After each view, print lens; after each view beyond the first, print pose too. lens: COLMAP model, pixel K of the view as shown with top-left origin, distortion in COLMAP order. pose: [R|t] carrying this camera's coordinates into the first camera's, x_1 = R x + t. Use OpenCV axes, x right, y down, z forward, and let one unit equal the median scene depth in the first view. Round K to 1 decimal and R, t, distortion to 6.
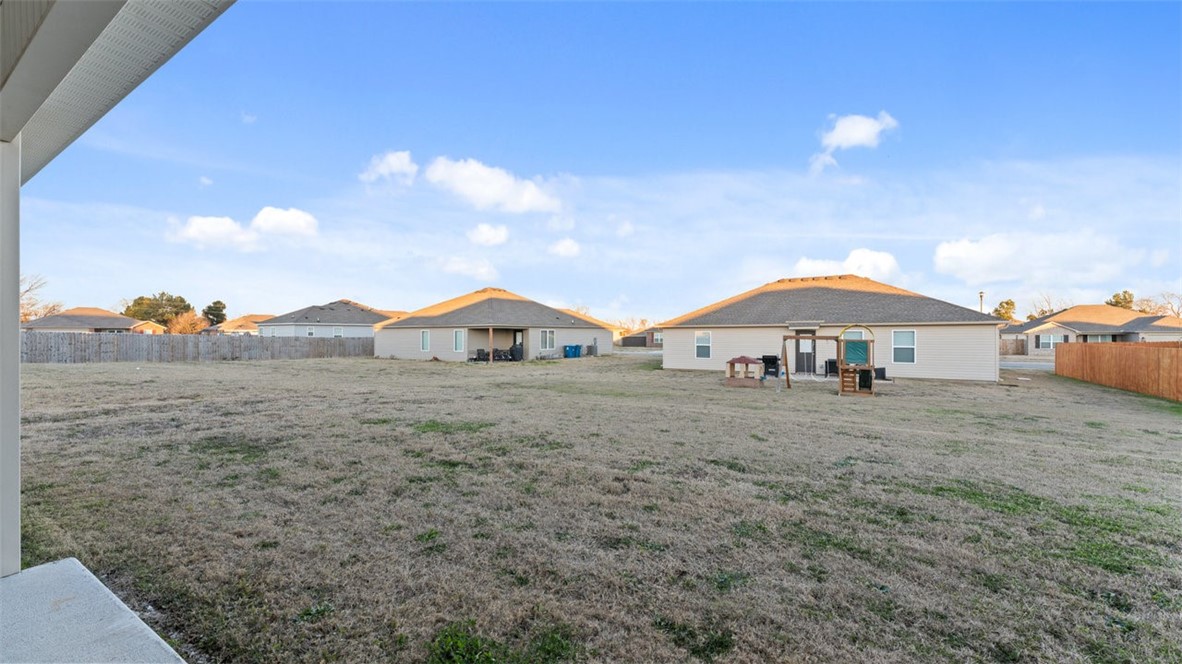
lens RADIAL K [[470.3, 0, 587.4], [0, 470.3, 331.6], [0, 0, 1]] dist [-0.006926, 0.001335]
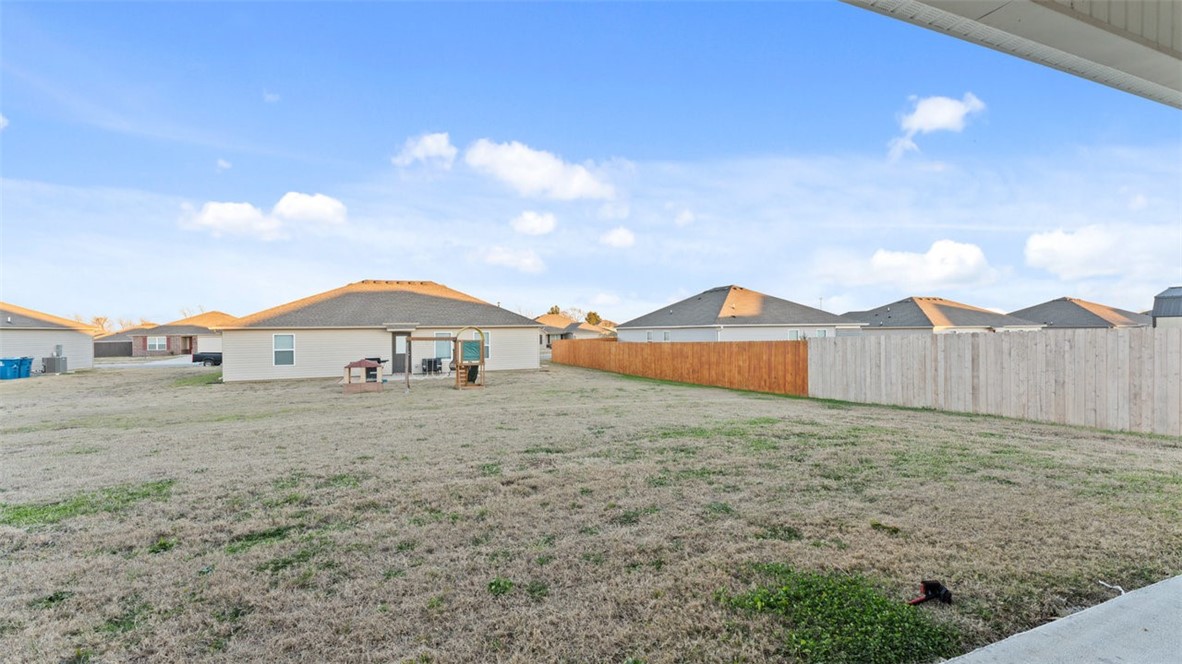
lens RADIAL K [[470.3, 0, 589.6], [0, 470.3, 334.6], [0, 0, 1]] dist [-0.006926, 0.001335]
pose [[0.596770, -0.008686, 0.802365, -0.526491], [0.006818, 0.999960, 0.005754, -0.001516], [-0.802383, 0.002036, 0.596805, 0.230197]]
